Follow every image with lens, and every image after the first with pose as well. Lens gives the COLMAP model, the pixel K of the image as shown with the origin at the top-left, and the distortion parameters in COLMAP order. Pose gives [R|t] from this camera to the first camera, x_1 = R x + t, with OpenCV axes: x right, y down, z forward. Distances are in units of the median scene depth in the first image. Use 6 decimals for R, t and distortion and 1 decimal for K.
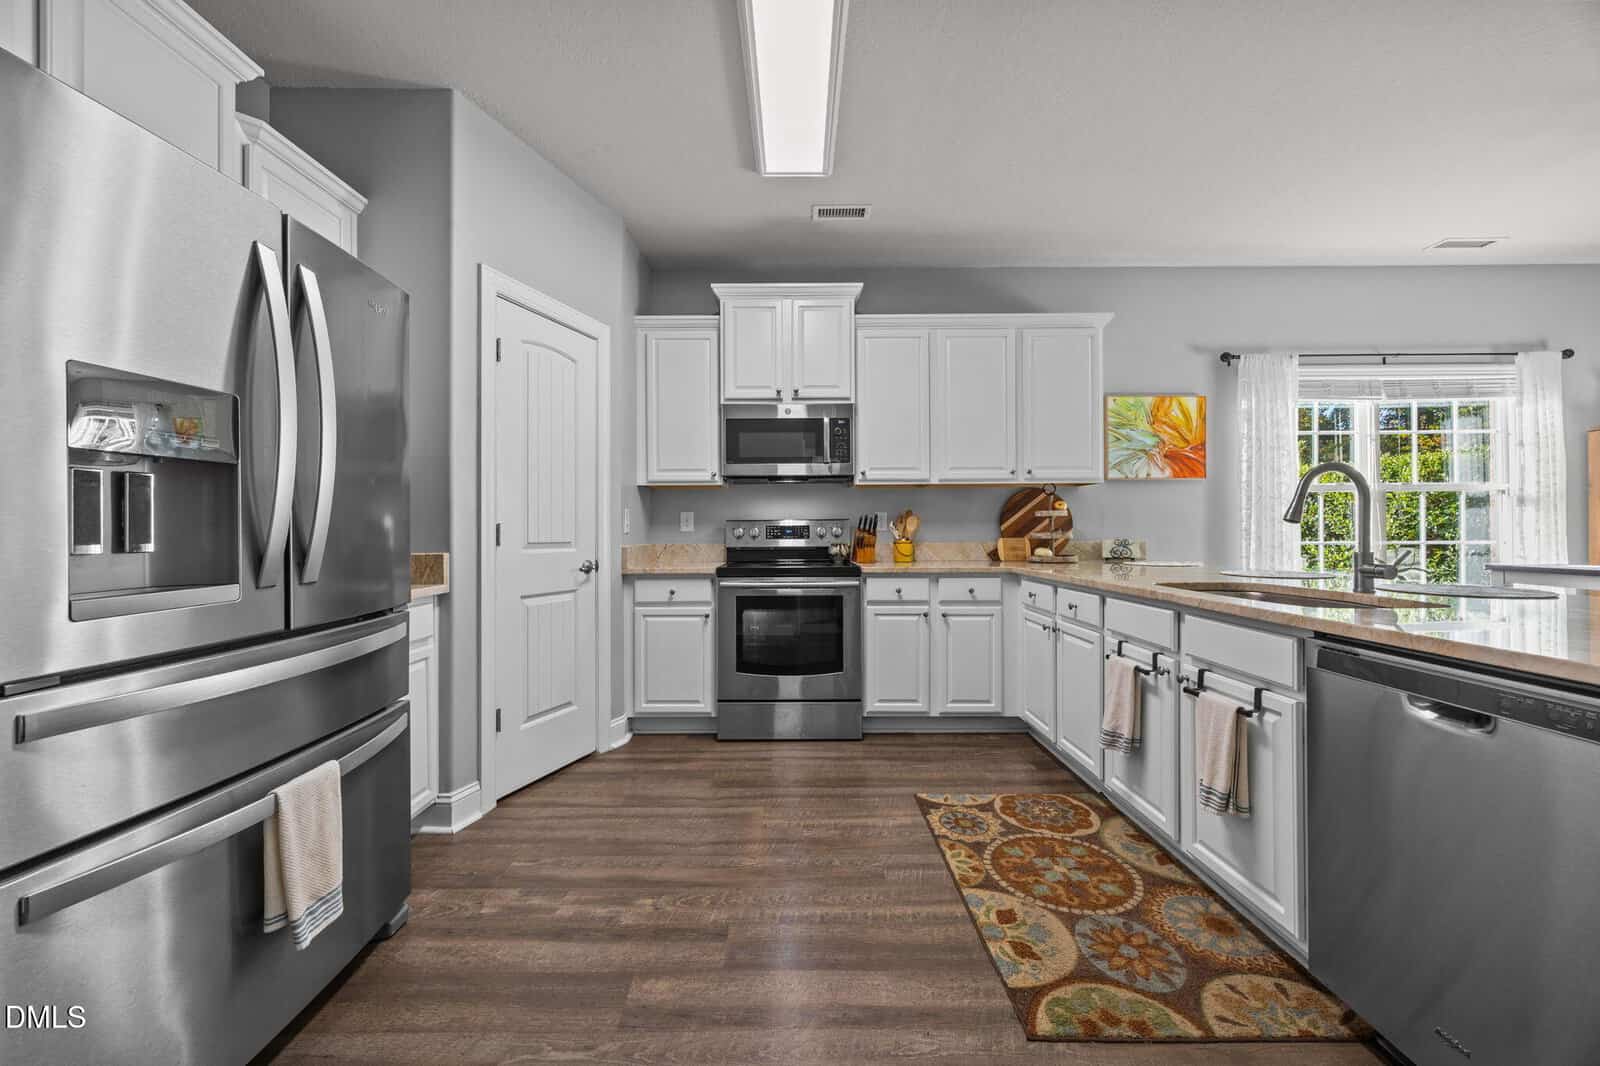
lens RADIAL K [[590.6, 0, 790.4], [0, 590.6, 530.8], [0, 0, 1]] dist [-0.005862, 0.000658]
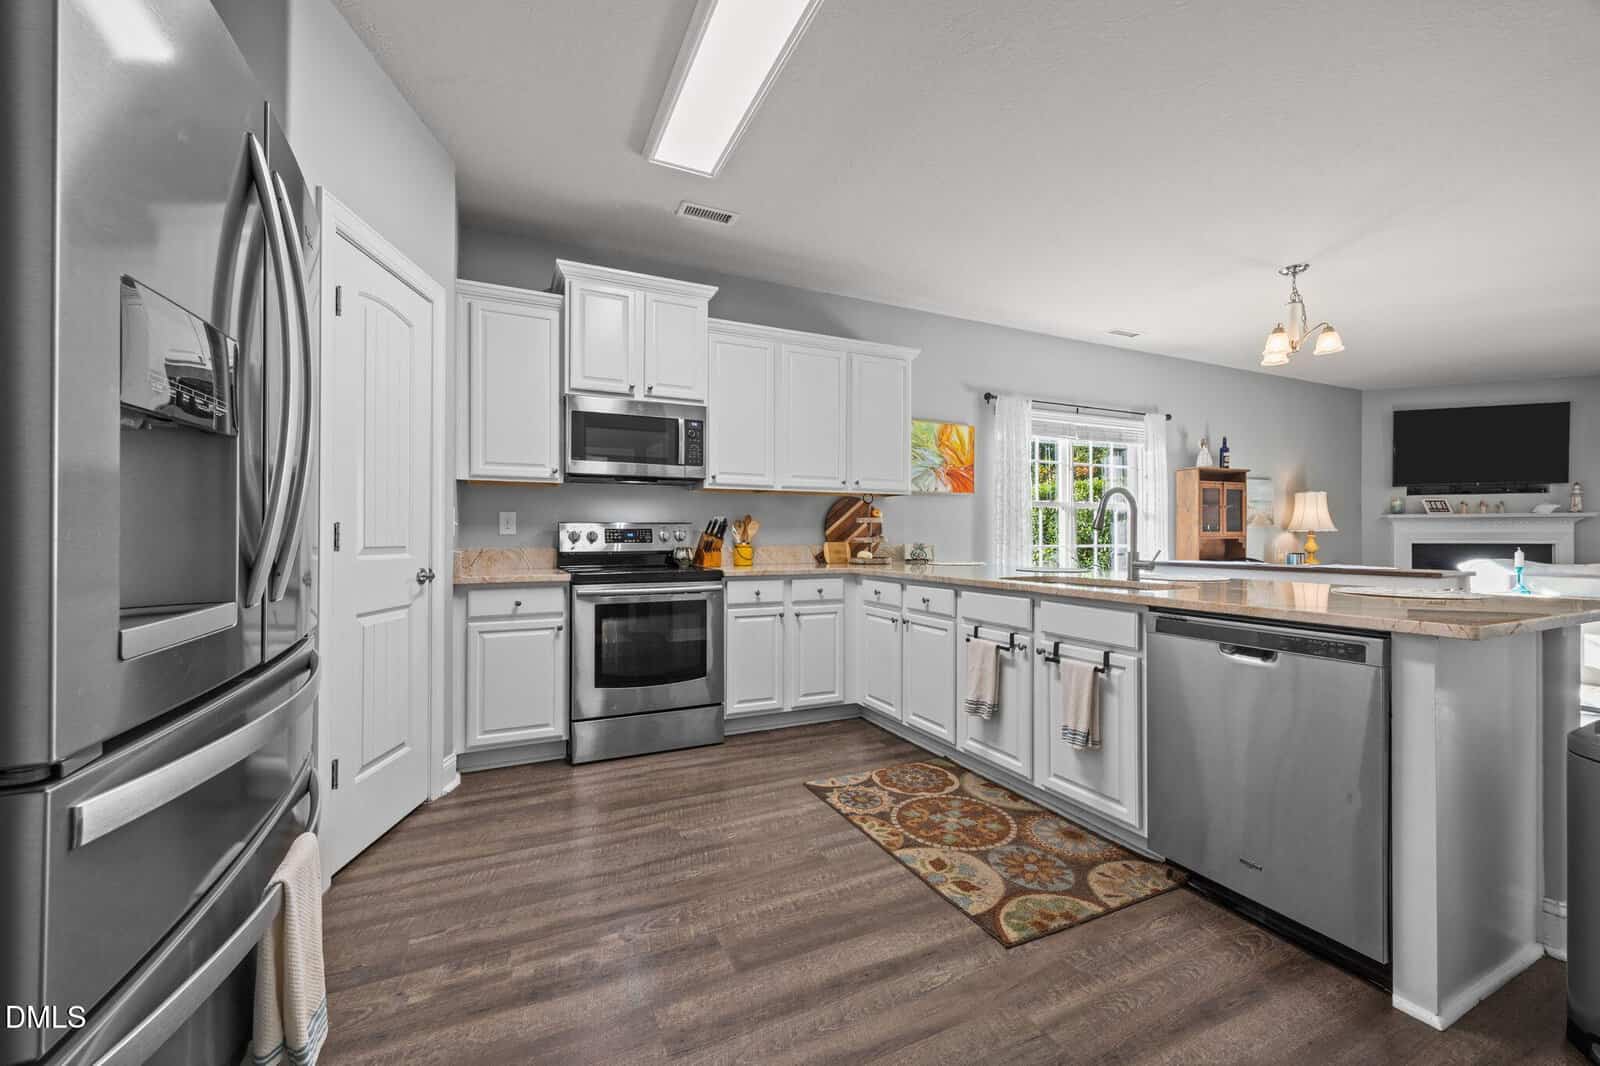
lens RADIAL K [[612.5, 0, 780.3], [0, 612.5, 532.9], [0, 0, 1]] dist [-0.000827, 0.000025]
pose [[0.908944, 0.007324, 0.416854, -0.209348], [-0.005387, 0.999969, -0.005824, 0.002442], [-0.416883, 0.003049, 0.908955, 0.011046]]
